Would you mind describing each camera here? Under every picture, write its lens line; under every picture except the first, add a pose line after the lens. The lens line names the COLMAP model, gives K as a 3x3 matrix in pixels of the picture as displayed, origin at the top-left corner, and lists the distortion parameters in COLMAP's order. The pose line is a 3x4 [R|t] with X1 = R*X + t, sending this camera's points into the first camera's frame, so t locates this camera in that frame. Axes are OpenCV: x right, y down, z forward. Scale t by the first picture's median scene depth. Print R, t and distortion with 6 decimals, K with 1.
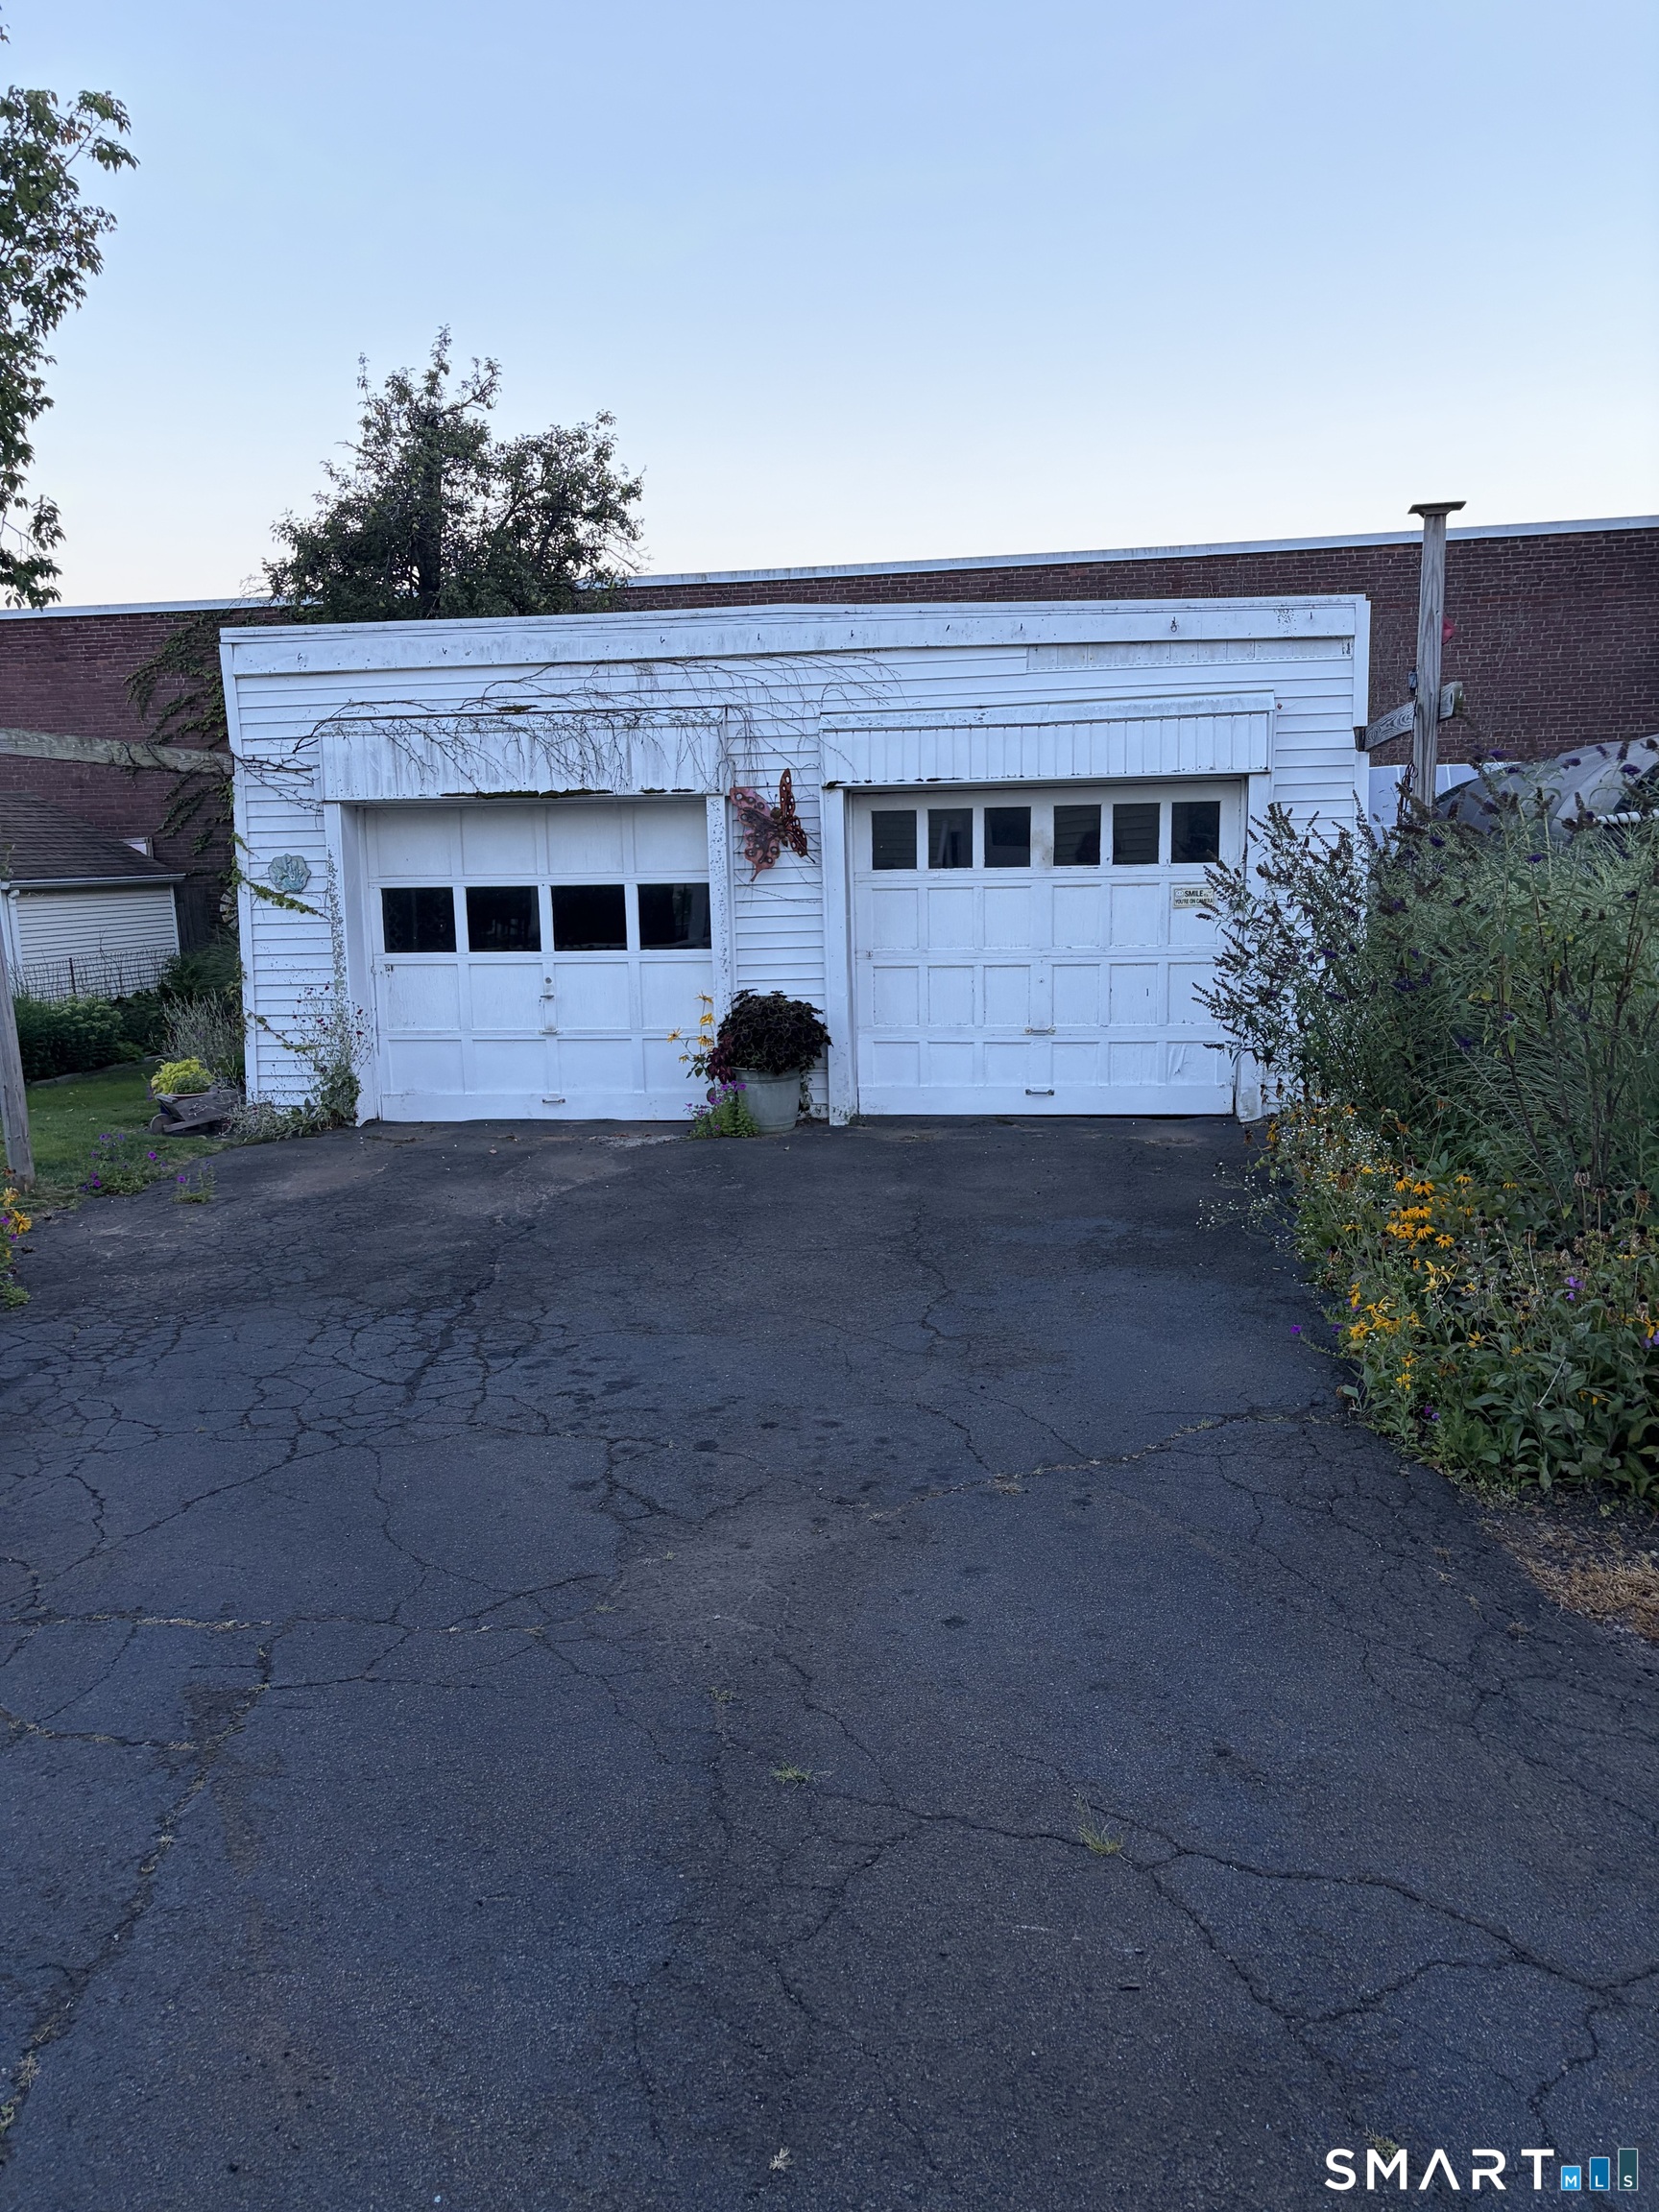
lens RADIAL K [[1656.8, 0, 824.7], [0, 1656.8, 1108.2], [0, 0, 1]] dist [0.032292, -0.004759]
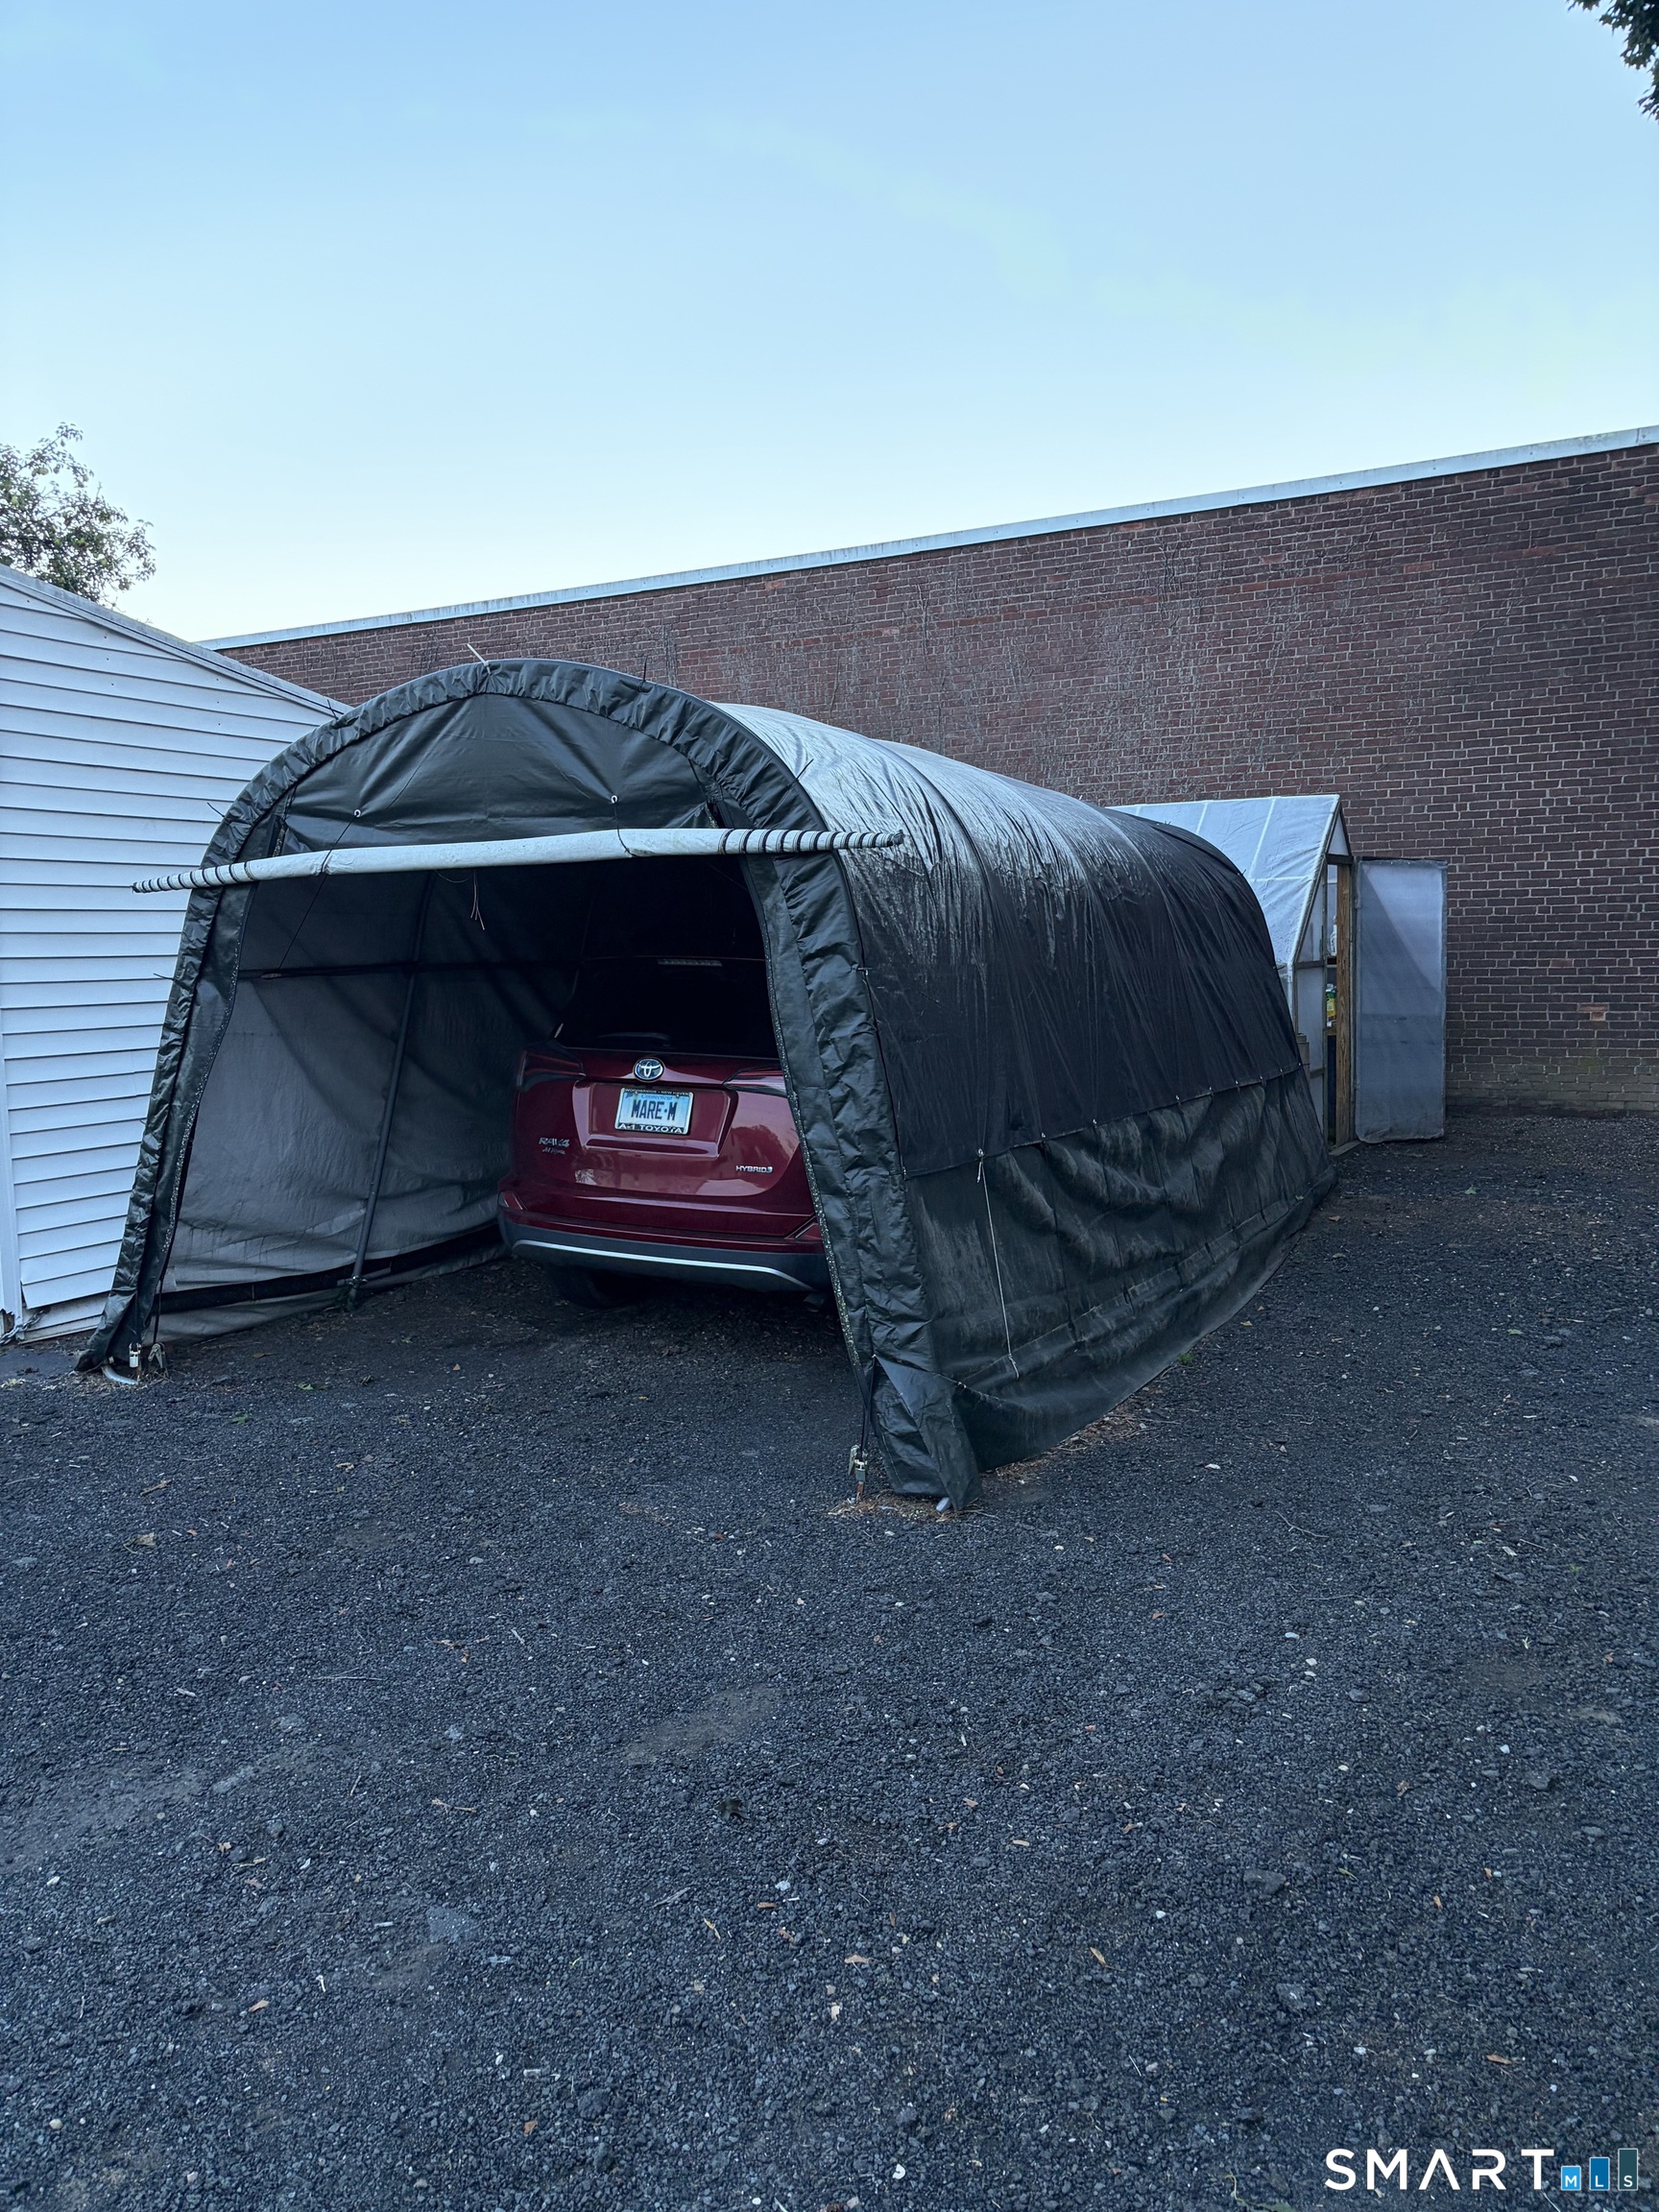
lens RADIAL K [[1656.8, 0, 831.7], [0, 1656.8, 1116.1], [0, 0, 1]] dist [0.032292, -0.004759]
pose [[0.954936, 0.032671, -0.295010, 0.792135], [-0.043500, 0.998596, -0.030217, -0.070397], [0.293608, 0.041688, 0.955016, 0.443281]]
